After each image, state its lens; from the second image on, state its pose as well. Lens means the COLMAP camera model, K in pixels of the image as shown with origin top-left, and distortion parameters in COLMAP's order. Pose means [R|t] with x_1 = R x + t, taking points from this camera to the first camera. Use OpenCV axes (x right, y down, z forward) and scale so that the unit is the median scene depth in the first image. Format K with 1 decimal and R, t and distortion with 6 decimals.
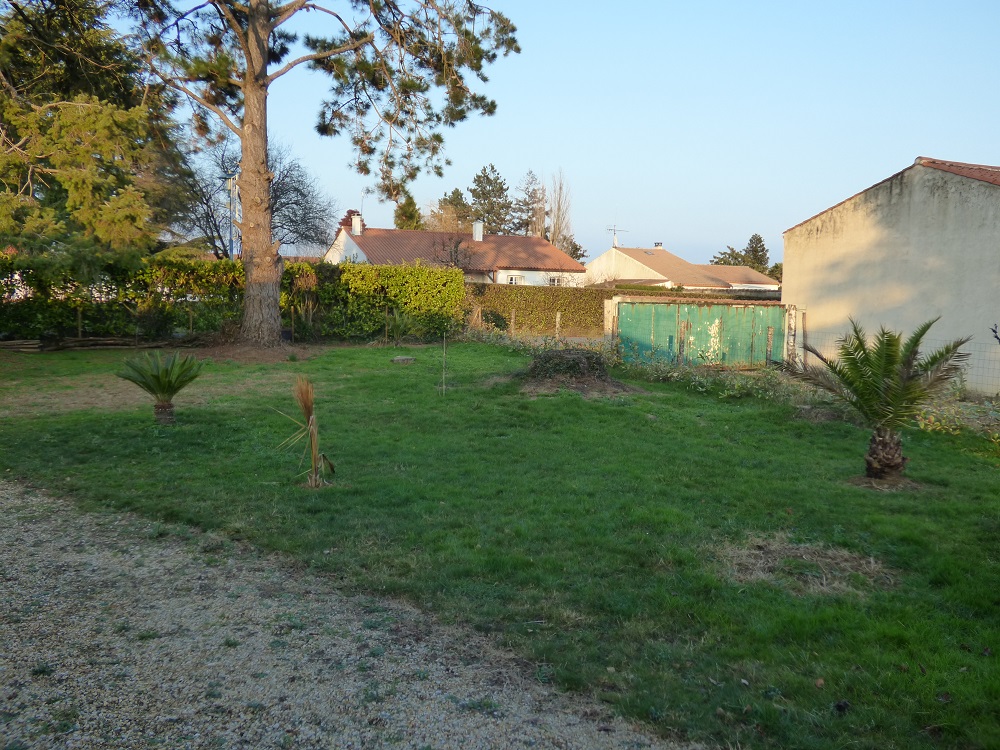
lens RADIAL K [[935.1, 0, 499.9], [0, 935.1, 374.1], [0, 0, 1]] dist [-0.017923, 0.000000]
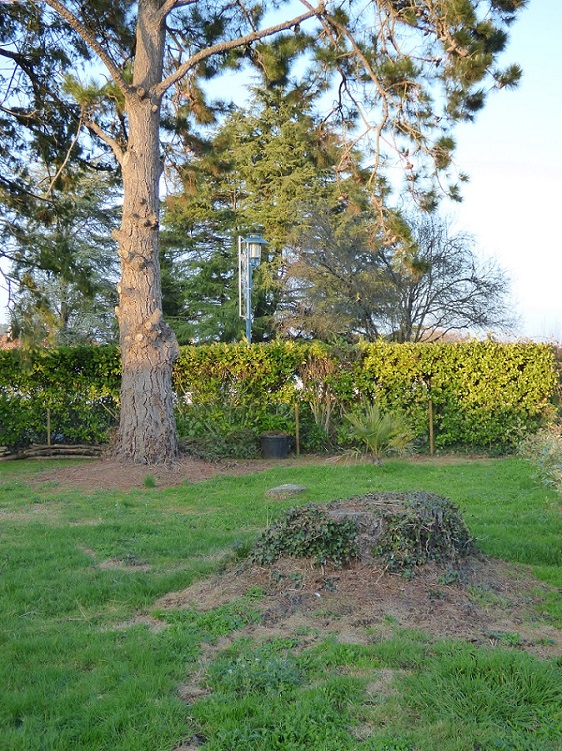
lens RADIAL K [[974.2, 0, 281.2], [0, 974.2, 377.0], [0, 0, 1]] dist [-0.037363, 0.000000]
pose [[0.846042, -0.028632, -0.532347, 0.188715], [-0.024276, 0.995452, -0.092120, -0.024752], [0.532563, 0.090860, 0.841499, 0.377684]]
